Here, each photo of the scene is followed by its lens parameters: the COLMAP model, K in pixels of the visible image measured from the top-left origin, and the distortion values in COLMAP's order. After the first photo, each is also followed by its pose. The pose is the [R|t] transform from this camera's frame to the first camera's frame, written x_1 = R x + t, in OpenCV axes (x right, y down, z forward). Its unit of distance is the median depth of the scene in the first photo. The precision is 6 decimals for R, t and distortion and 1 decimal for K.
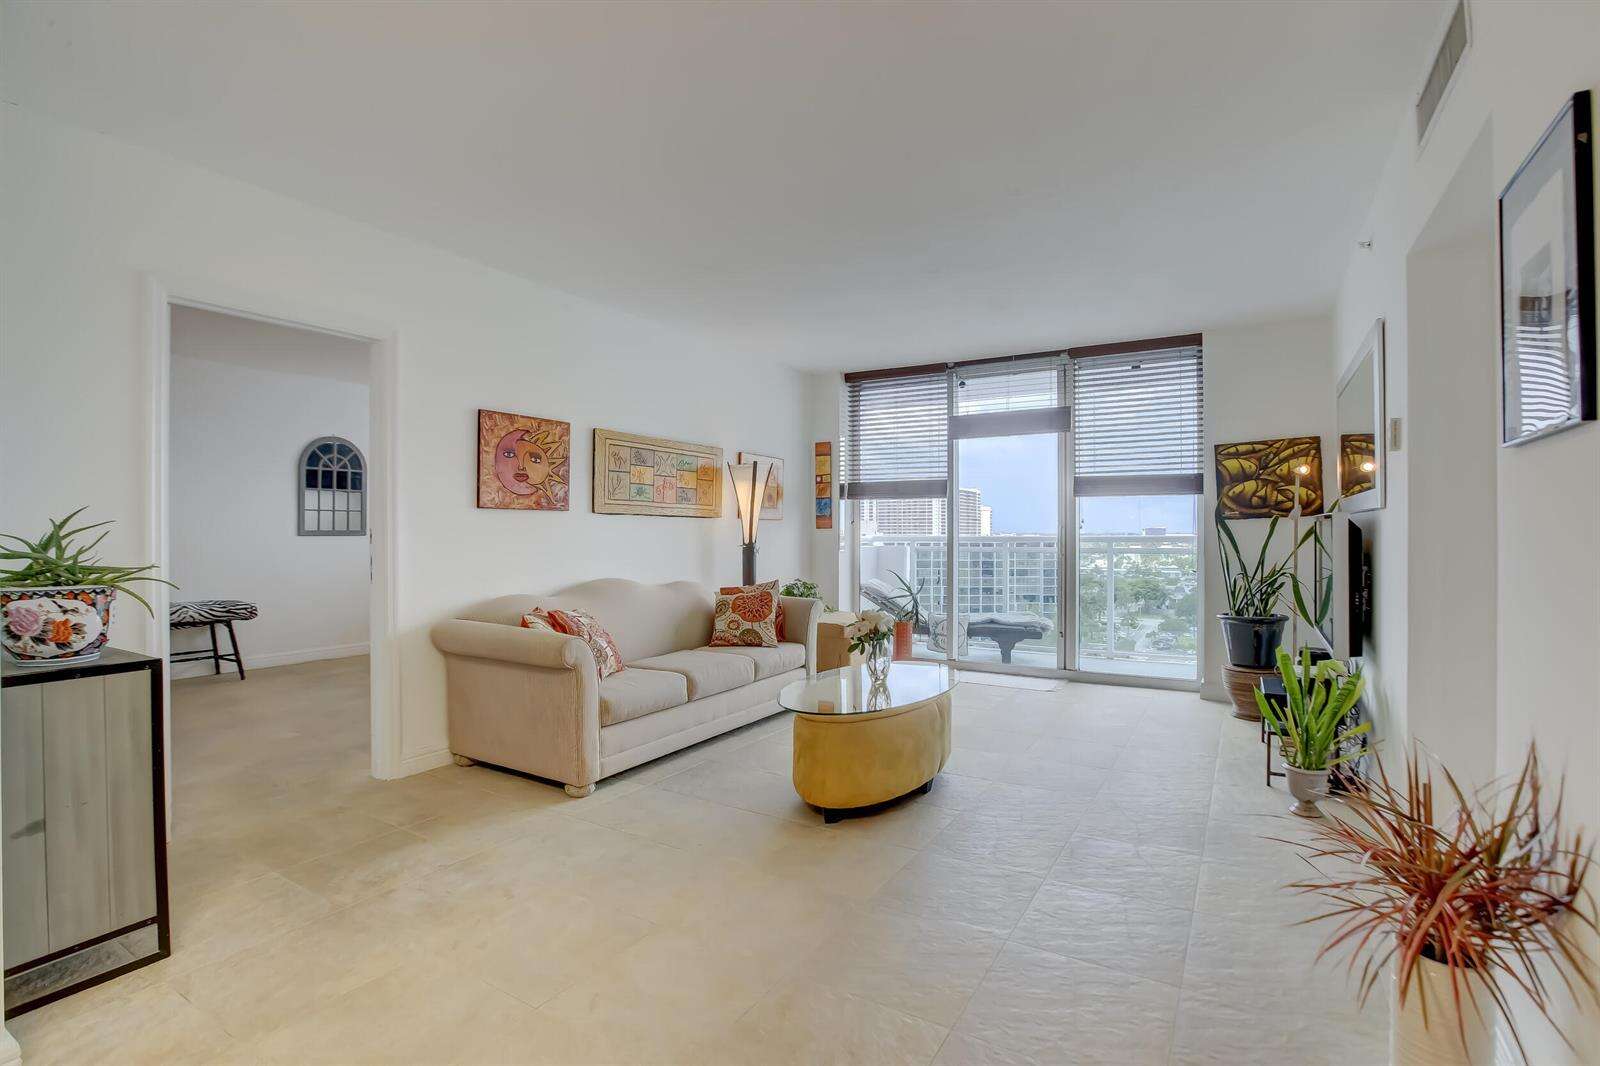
lens RADIAL K [[744.5, 0, 817.0], [0, 744.5, 534.3], [0, 0, 1]] dist [-0.044008, 0.015998]
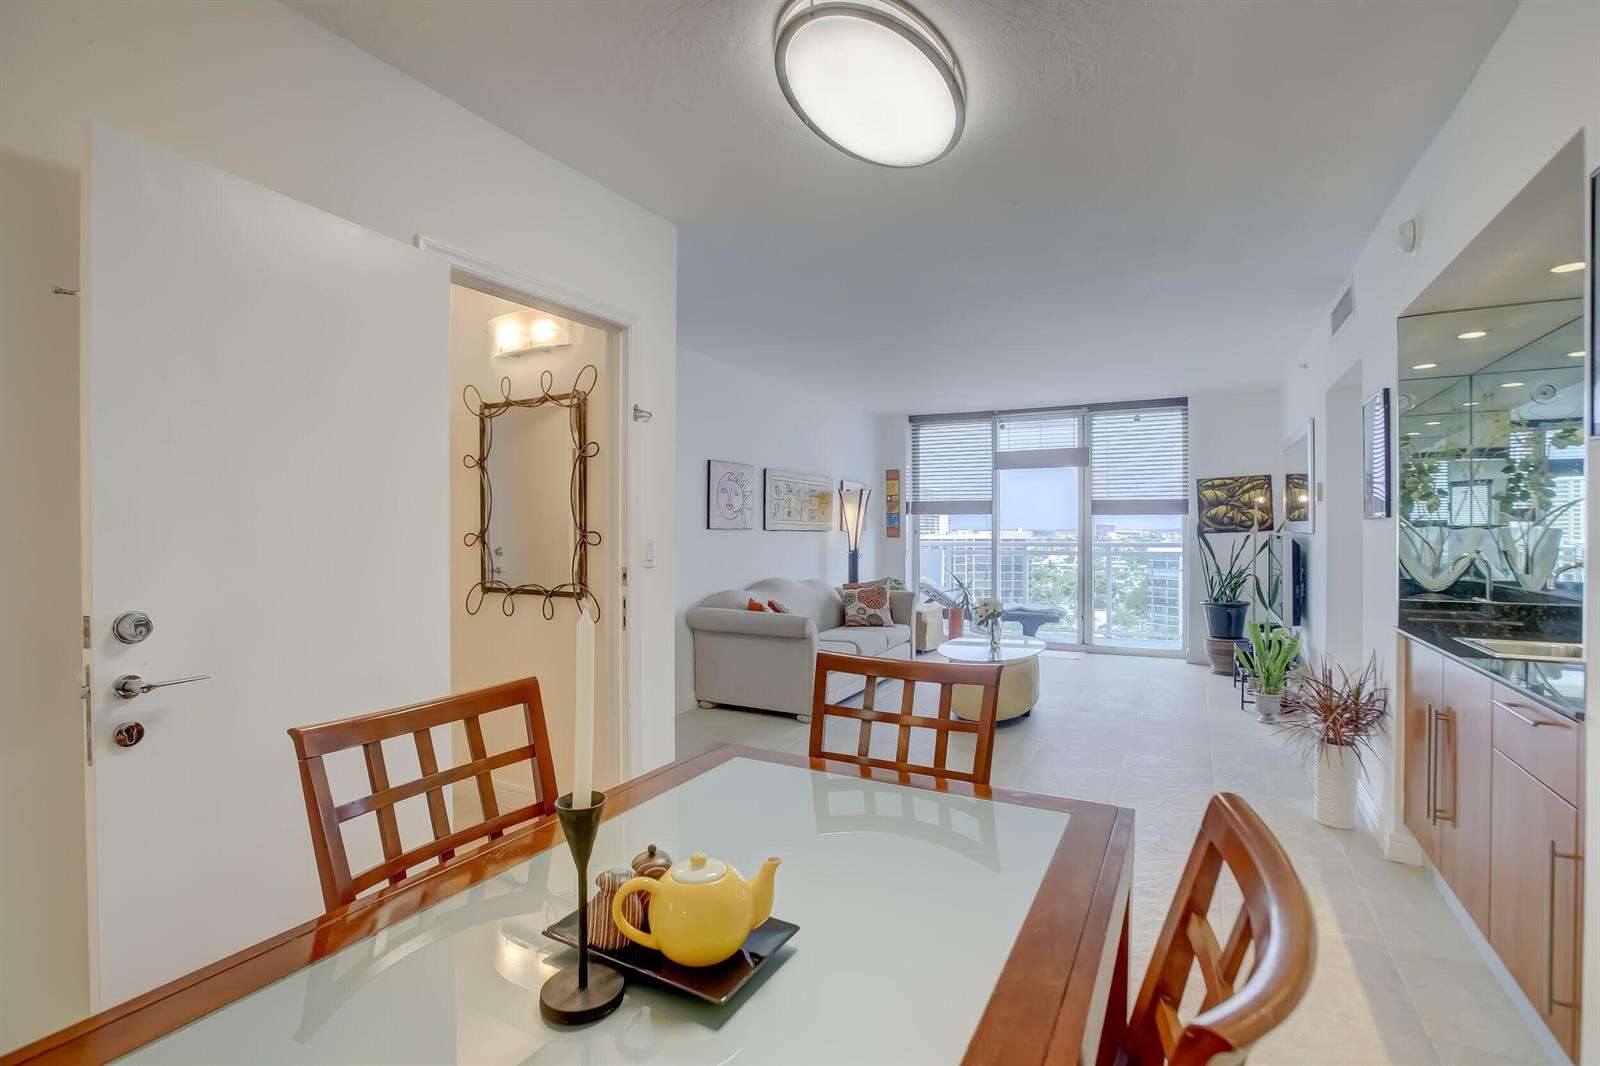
lens RADIAL K [[744.5, 0, 812.2], [0, 744.5, 528.6], [0, 0, 1]] dist [-0.044008, 0.015998]
pose [[0.998379, 0.000009, 0.056912, -0.280831], [0.000081, 0.999999, -0.001579, -0.028562], [-0.056912, 0.001581, 0.998378, -0.368290]]
